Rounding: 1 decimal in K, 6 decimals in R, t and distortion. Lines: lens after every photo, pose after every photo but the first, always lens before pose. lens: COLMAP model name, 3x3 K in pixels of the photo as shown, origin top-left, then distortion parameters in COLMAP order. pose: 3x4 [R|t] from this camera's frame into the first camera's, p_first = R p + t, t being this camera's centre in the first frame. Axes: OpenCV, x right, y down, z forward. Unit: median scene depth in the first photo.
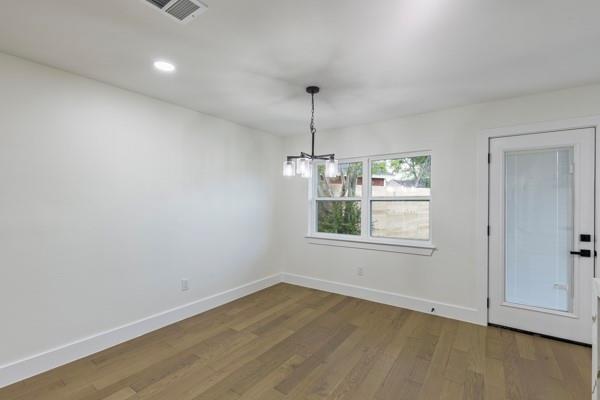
lens RADIAL K [[268.4, 0, 303.6], [0, 268.4, 202.5], [0, 0, 1]] dist [-0.002388, -0.000603]
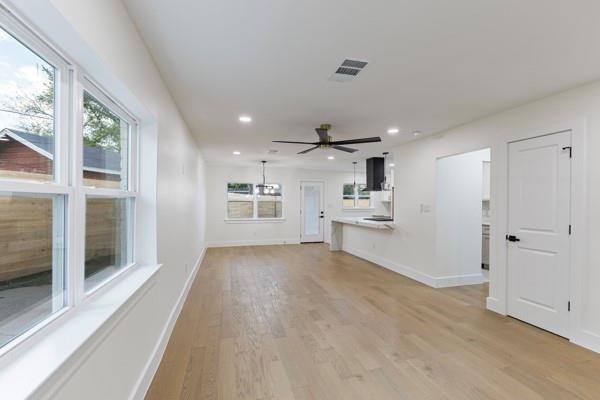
lens RADIAL K [[268.4, 0, 301.4], [0, 268.4, 204.5], [0, 0, 1]] dist [-0.002388, -0.000603]
pose [[0.642564, -0.002676, 0.766227, -1.672599], [-0.003806, 0.999970, 0.006684, 0.000196], [-0.766223, -0.007211, 0.642535, -0.979445]]
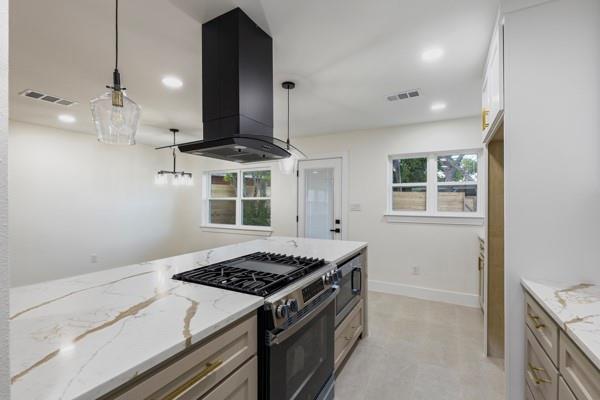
lens RADIAL K [[268.4, 0, 303.3], [0, 268.4, 201.5], [0, 0, 1]] dist [-0.002388, -0.000603]
pose [[0.992799, -0.000336, 0.119792, 0.547407], [0.000342, 1.000000, -0.000025, 0.001349], [-0.119792, 0.000065, 0.992799, -0.609787]]
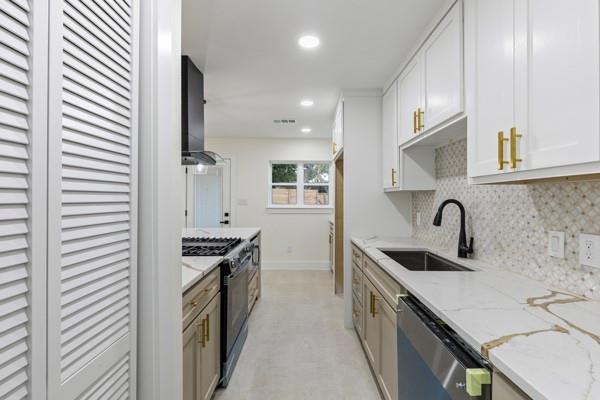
lens RADIAL K [[268.4, 0, 304.5], [0, 268.4, 197.5], [0, 0, 1]] dist [-0.002388, -0.000603]
pose [[0.815186, 0.000639, 0.579198, 0.322154], [-0.001751, 0.999998, 0.001362, 0.001265], [-0.579196, -0.002124, 0.815186, -0.846769]]
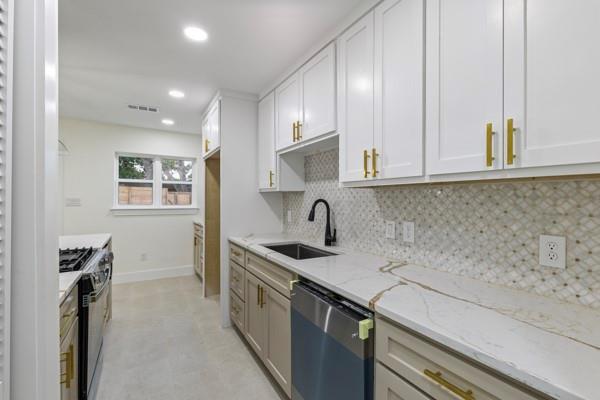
lens RADIAL K [[268.4, 0, 305.4], [0, 268.4, 198.4], [0, 0, 1]] dist [-0.002388, -0.000603]
pose [[0.403094, -0.002122, 0.915156, 0.240921], [-0.005558, 0.999973, 0.004767, 0.000582], [-0.915141, -0.007008, 0.403072, -0.803811]]
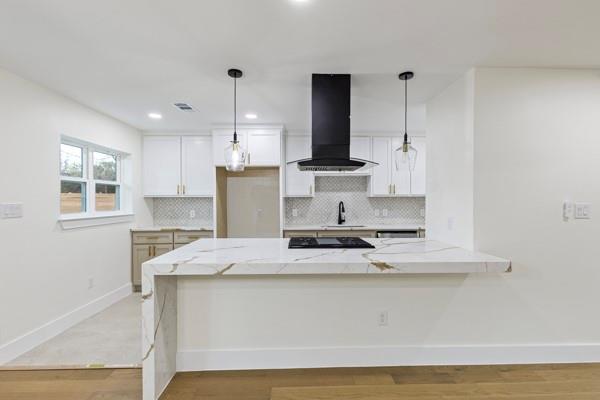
lens RADIAL K [[268.4, 0, 304.7], [0, 268.4, 199.0], [0, 0, 1]] dist [-0.002388, -0.000603]
pose [[-0.600134, 0.000494, 0.799900, -0.160739], [-0.002338, 0.999994, -0.002371, -0.004303], [-0.799896, -0.003294, -0.600129, 0.598039]]
